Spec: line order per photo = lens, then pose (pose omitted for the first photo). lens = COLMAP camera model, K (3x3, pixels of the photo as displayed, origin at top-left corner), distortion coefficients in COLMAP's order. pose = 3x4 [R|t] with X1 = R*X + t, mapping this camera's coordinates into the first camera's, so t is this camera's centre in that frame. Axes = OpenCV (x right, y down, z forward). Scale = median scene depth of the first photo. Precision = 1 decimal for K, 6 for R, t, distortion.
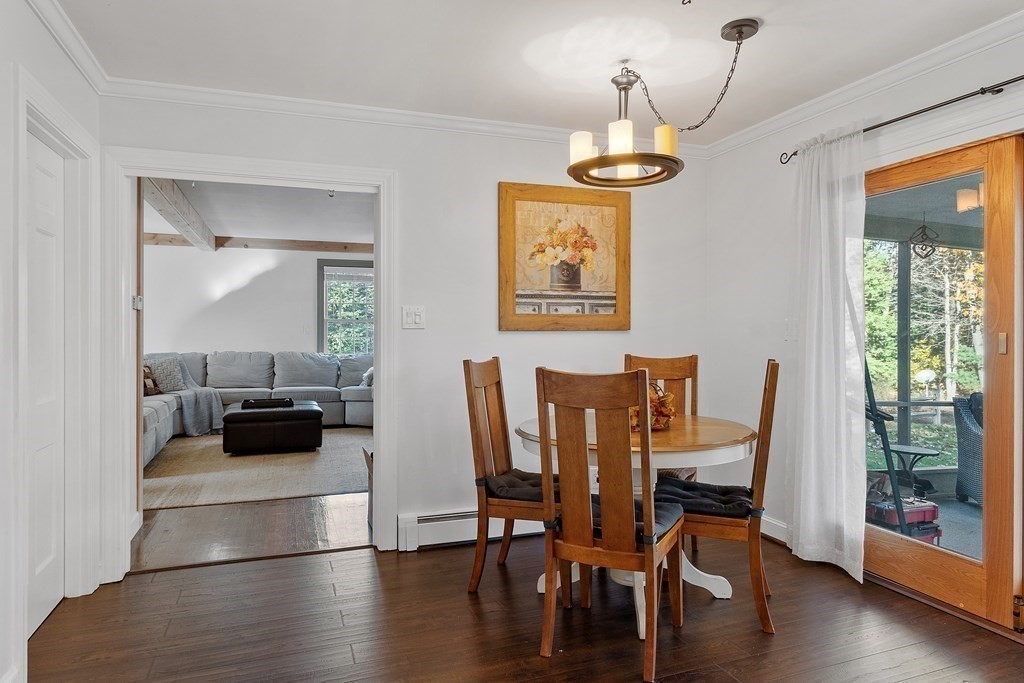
lens RADIAL K [[625.3, 0, 513.8], [0, 625.3, 331.4], [0, 0, 1]] dist [0.003920, -0.000139]
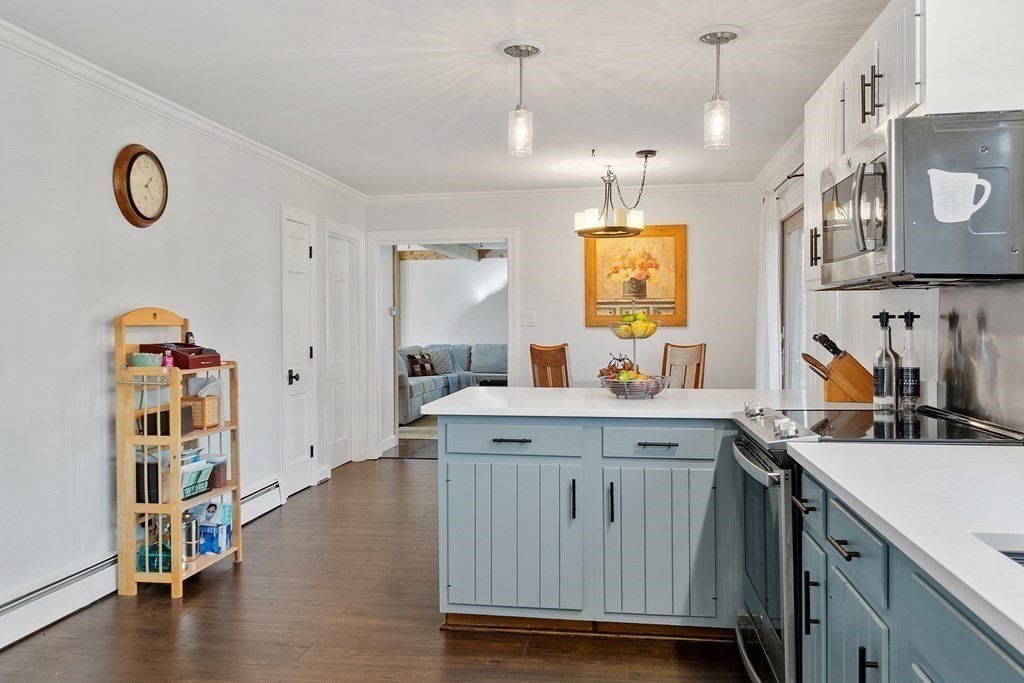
lens RADIAL K [[799.3, 0, 512.0], [0, 799.3, 341.5], [0, 0, 1]] dist [-0.004471, 0.000415]
pose [[0.877352, 0.005227, -0.479819, 0.704174], [0.004019, 0.999826, 0.018239, -0.001801], [0.479831, -0.017930, 0.877178, -0.726147]]
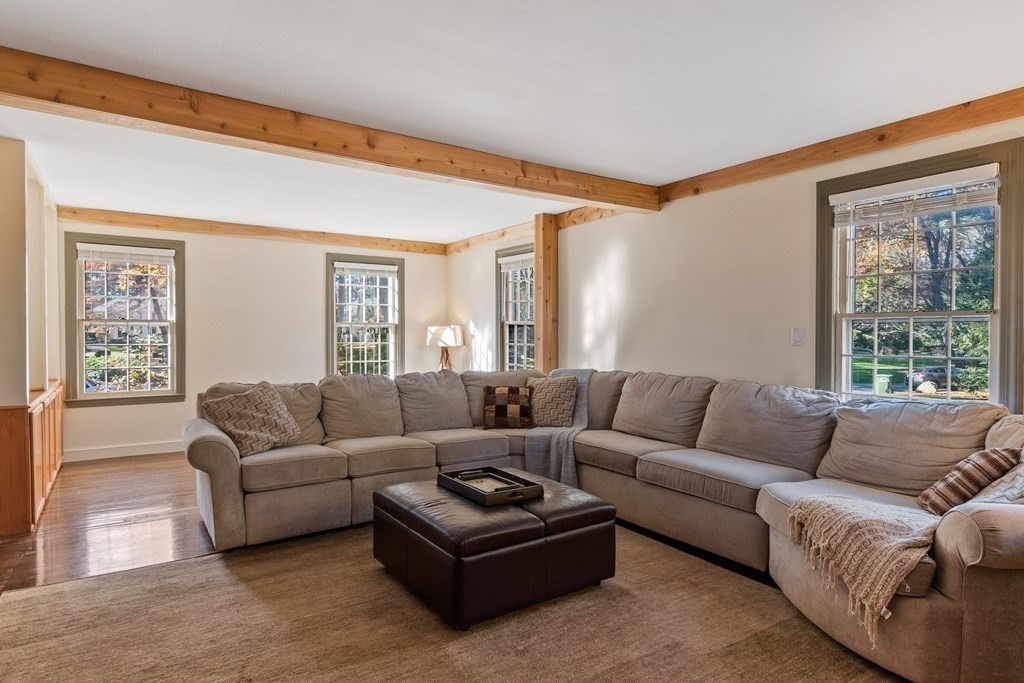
lens RADIAL K [[578.3, 0, 512.0], [0, 578.3, 341.5], [0, 0, 1]] dist [-0.000277, -0.000596]
pose [[0.237186, 0.011957, -0.971391, 0.105417], [-0.004096, 0.999928, 0.011308, -0.007223], [0.971456, 0.001297, 0.237218, 1.545108]]
